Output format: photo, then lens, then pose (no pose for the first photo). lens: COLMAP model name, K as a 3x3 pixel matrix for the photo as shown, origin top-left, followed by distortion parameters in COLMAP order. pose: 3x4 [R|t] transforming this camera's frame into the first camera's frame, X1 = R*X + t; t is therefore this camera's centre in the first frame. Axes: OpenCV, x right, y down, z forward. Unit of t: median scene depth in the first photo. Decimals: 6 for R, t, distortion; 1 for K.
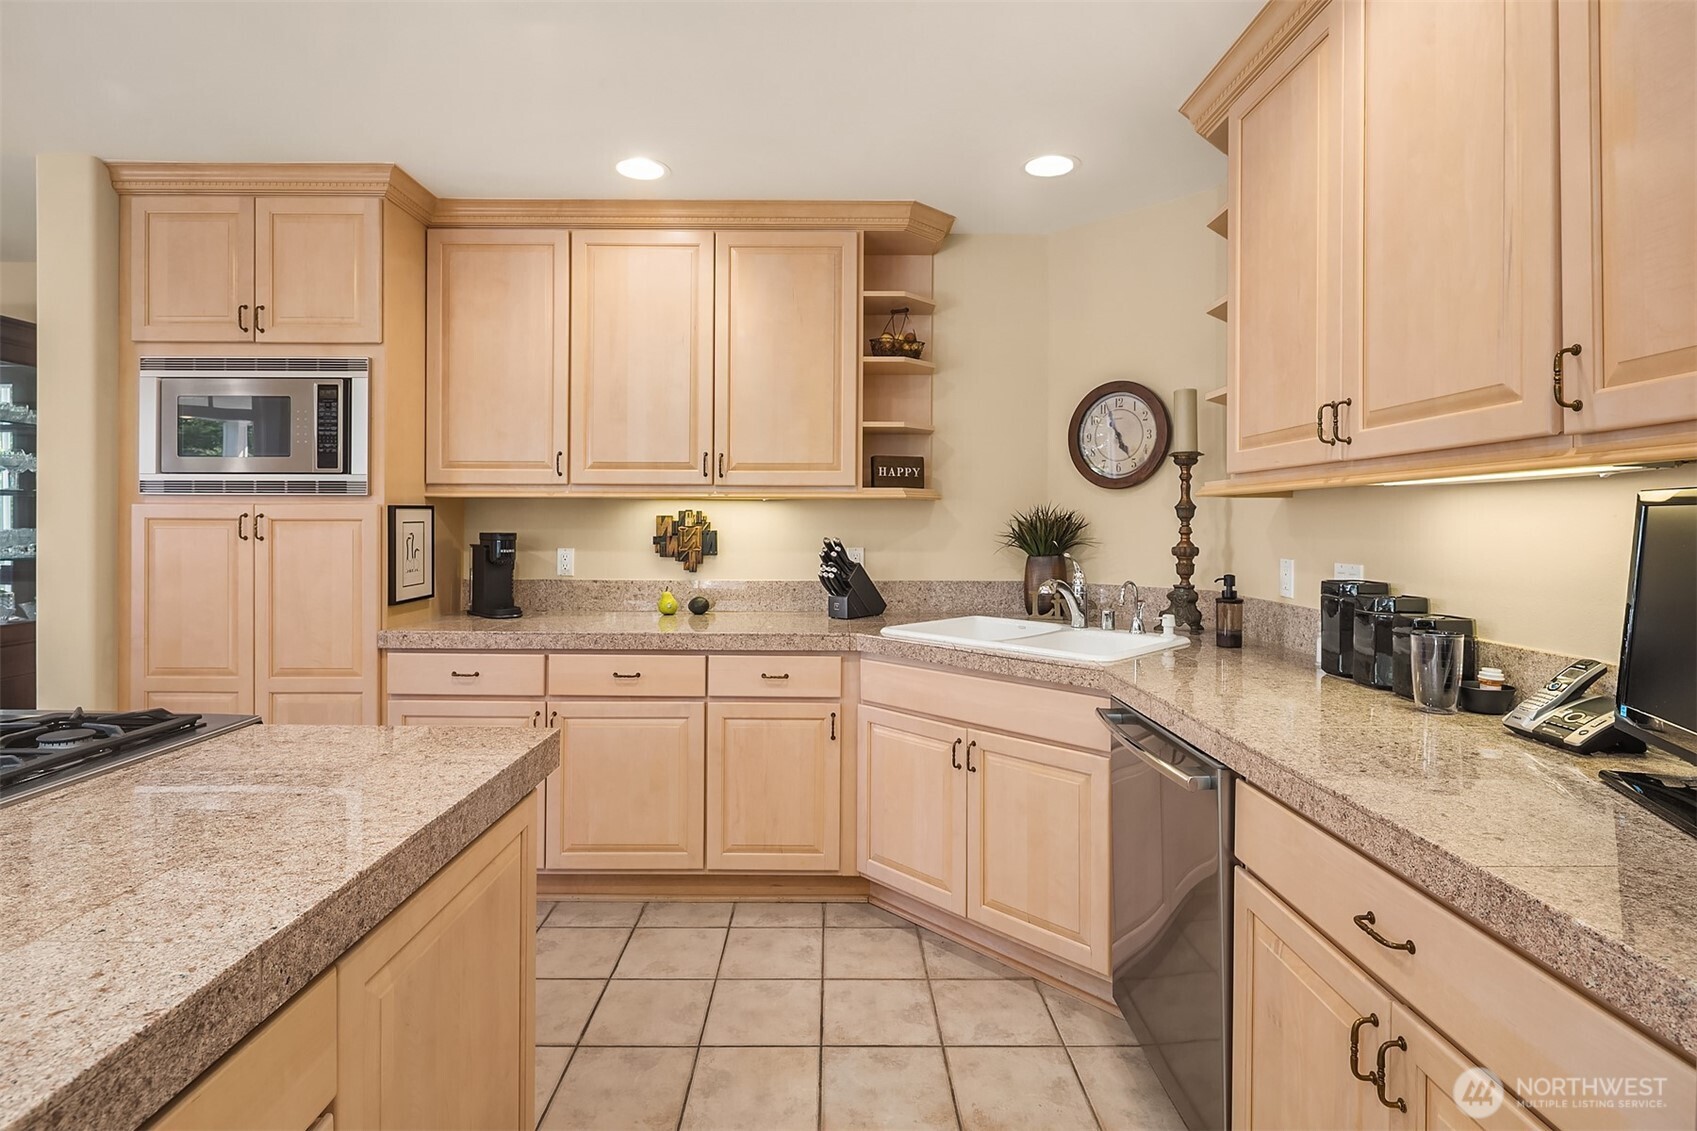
lens RADIAL K [[894.0, 0, 819.4], [0, 894.0, 517.6], [0, 0, 1]] dist [0.007425, -0.003389]
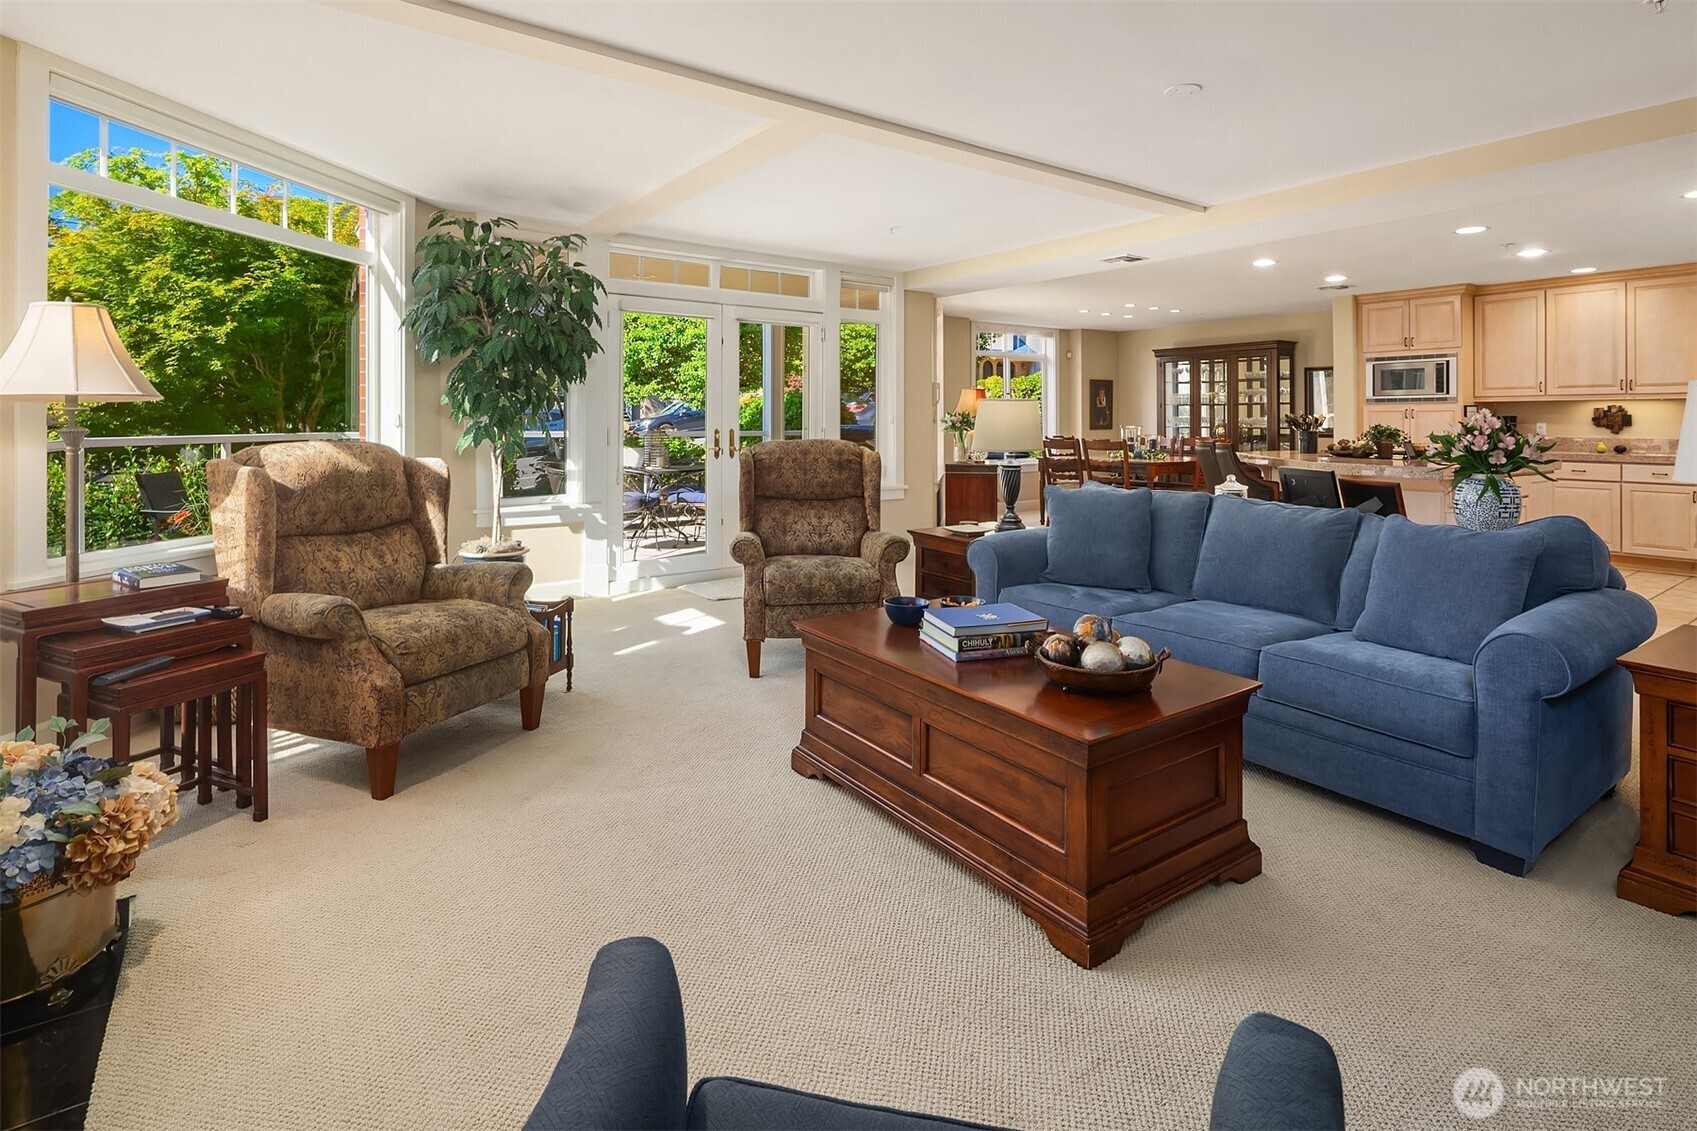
lens RADIAL K [[766.0, 0, 913.3], [0, 766.0, 415.1], [0, 0, 1]] dist [0.015016, 0.000051]
pose [[0.624437, -0.005464, -0.781056, 0.311924], [0.006680, 0.999976, -0.001655, 0.008657], [0.781047, -0.004184, 0.624459, -1.789265]]
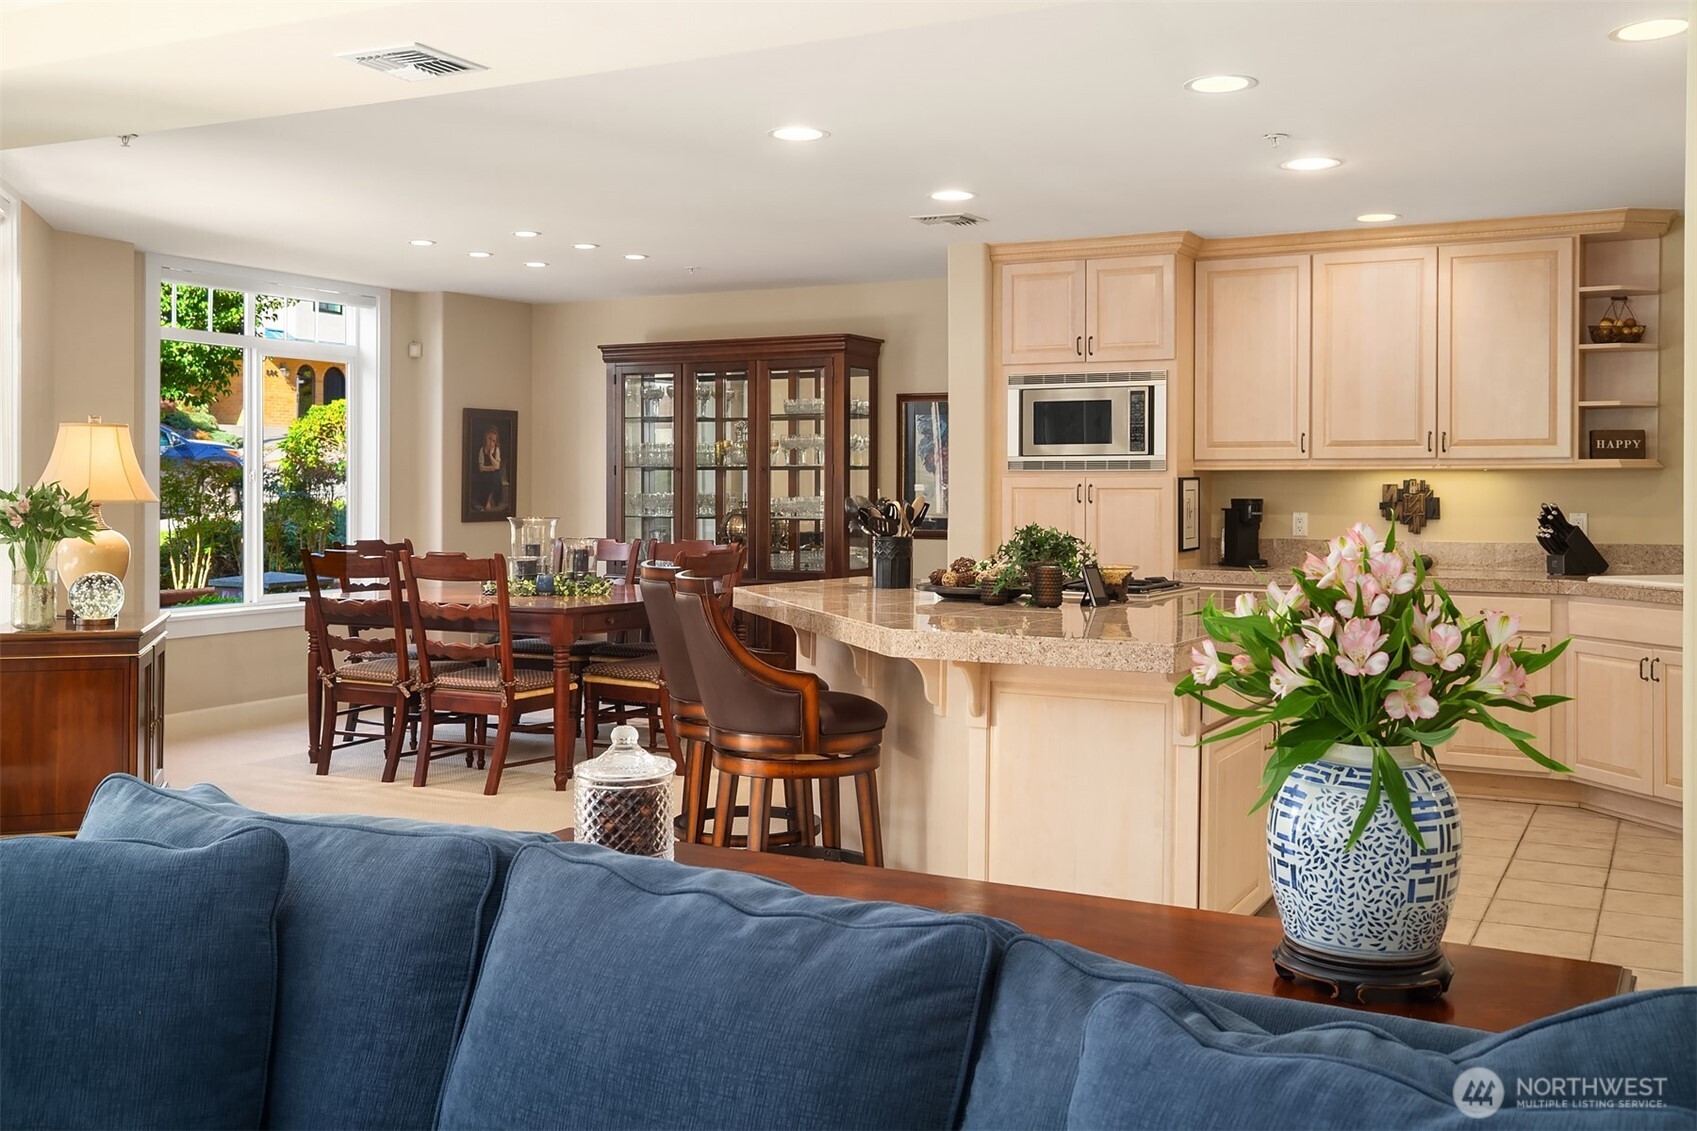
lens RADIAL K [[1514.5, 0, 783.9], [0, 1514.5, 476.9], [0, 0, 1]] dist [-0.000703, 0.003660]
pose [[0.872919, -0.002697, -0.487858, 0.114478], [0.001752, 0.999996, -0.002393, -0.010085], [0.487862, 0.001234, 0.872920, -1.282200]]
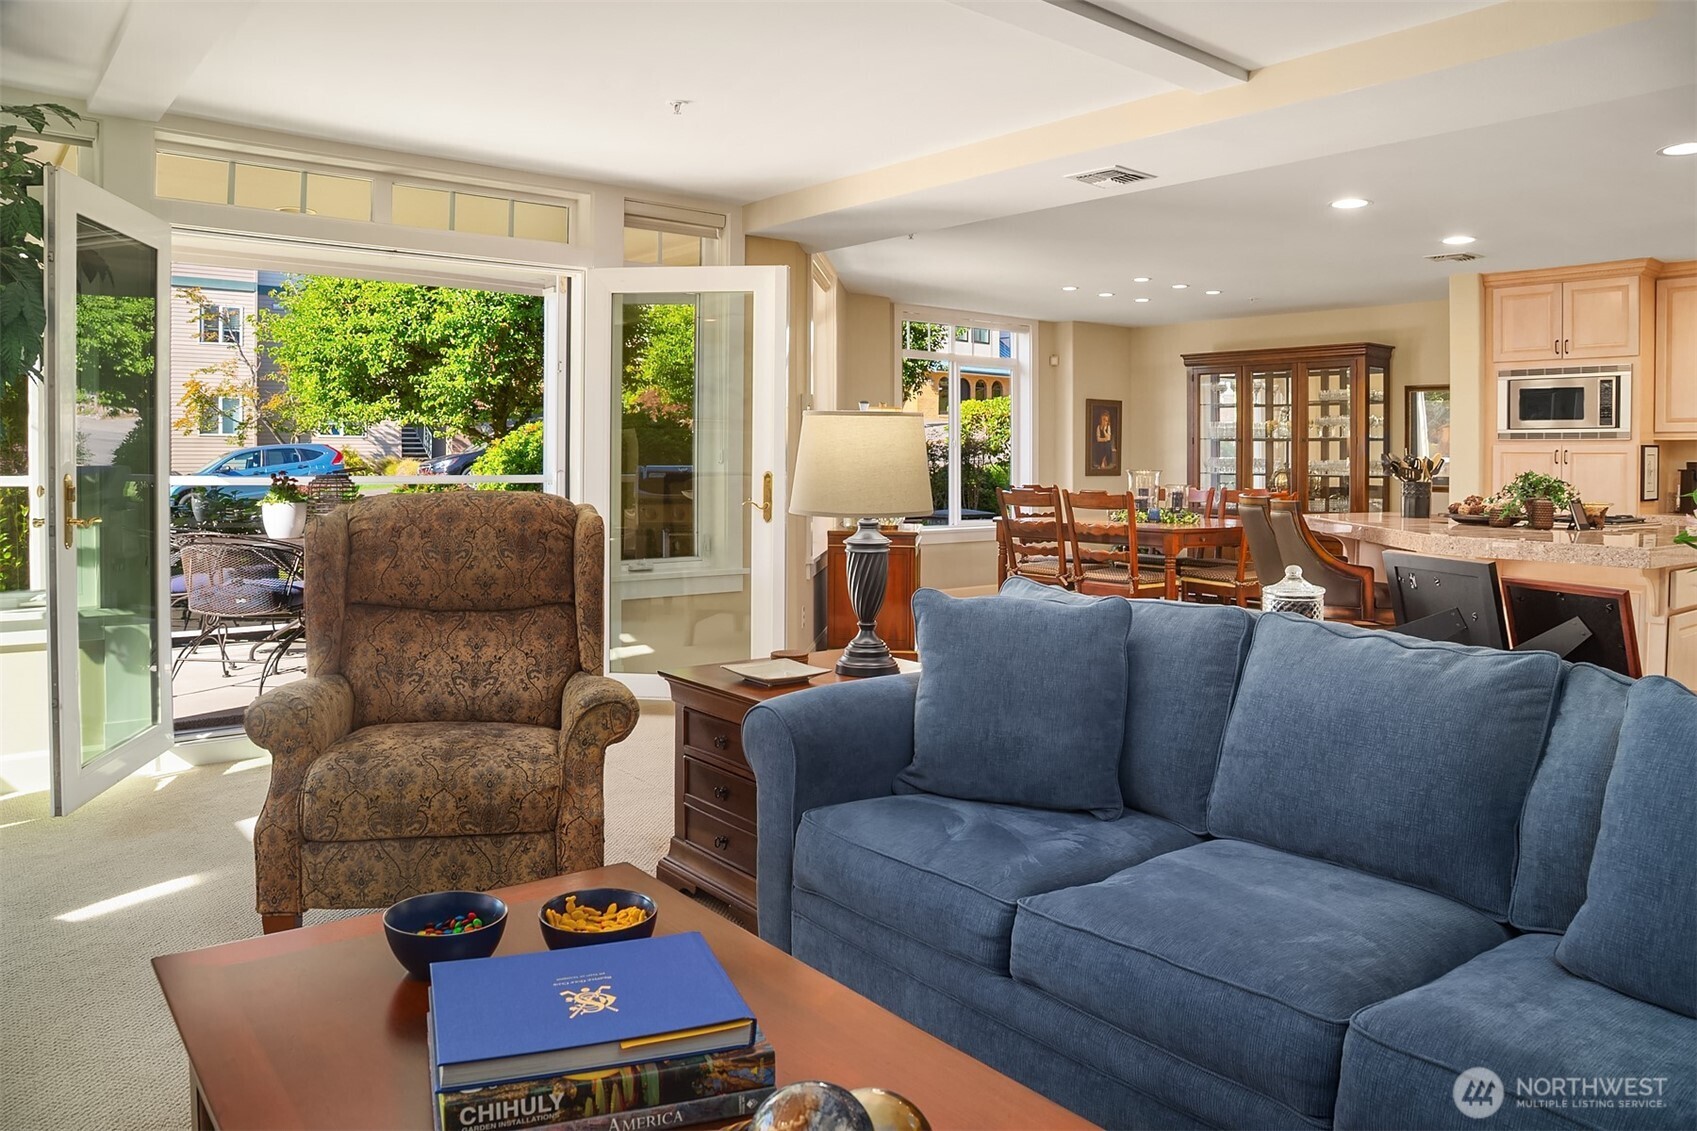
lens RADIAL K [[1082.1, 0, 913.1], [0, 1082.1, 449.9], [0, 0, 1]] dist [-0.045903, 0.006644]
pose [[0.662172, 0.000380, -0.749351, 0.140923], [-0.006669, 0.999963, -0.005386, 0.016882], [0.749322, 0.008564, 0.662151, -1.474633]]
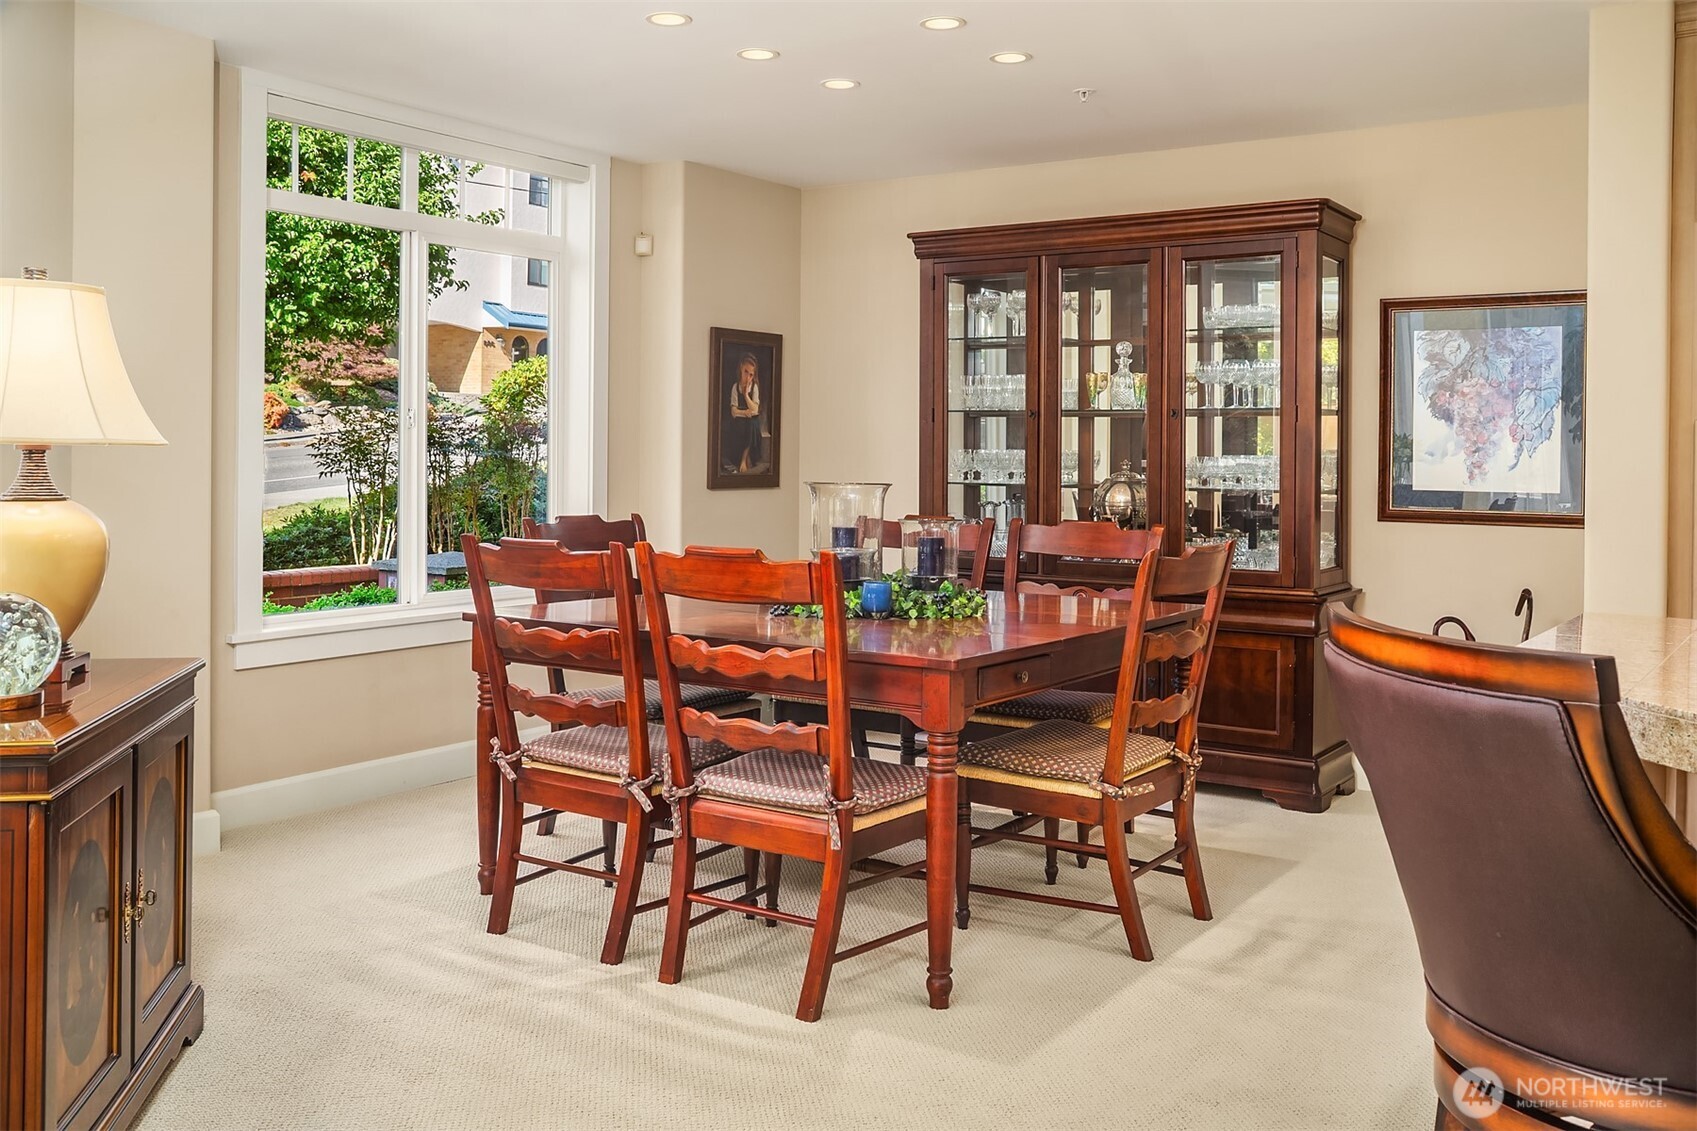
lens RADIAL K [[1514.5, 0, 830.0], [0, 1514.5, 444.0], [0, 0, 1]] dist [-0.000703, 0.003660]
pose [[0.819430, 0.004738, -0.573160, -0.610687], [-0.007550, 0.999968, -0.002528, 0.014831], [0.573130, 0.006399, 0.819439, -0.552611]]
